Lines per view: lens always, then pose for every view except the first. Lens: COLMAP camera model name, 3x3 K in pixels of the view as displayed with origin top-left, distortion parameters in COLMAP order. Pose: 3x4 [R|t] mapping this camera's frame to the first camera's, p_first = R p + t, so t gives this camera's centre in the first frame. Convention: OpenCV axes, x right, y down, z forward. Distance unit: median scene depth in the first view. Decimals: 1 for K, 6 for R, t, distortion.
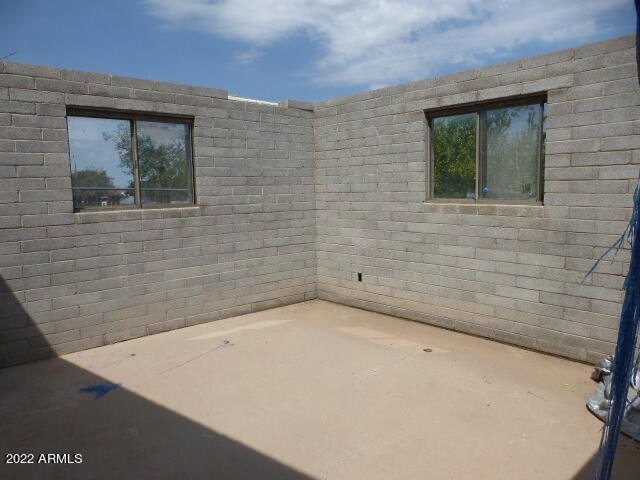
lens RADIAL K [[479.7, 0, 319.9], [0, 479.7, 241.7], [0, 0, 1]] dist [-0.027756, 0.055851]
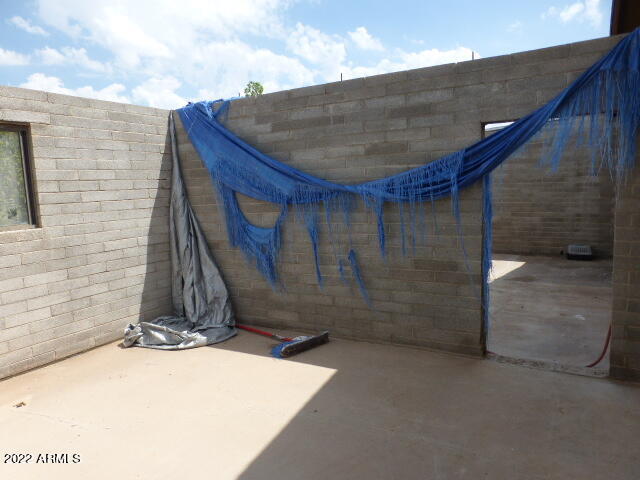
lens RADIAL K [[479.7, 0, 320.1], [0, 479.7, 240.7], [0, 0, 1]] dist [-0.027756, 0.055851]
pose [[-0.299805, -0.082808, 0.950400, -0.754096], [0.162175, 0.977302, 0.136310, -0.091938], [-0.940115, 0.194998, -0.279571, 0.710577]]
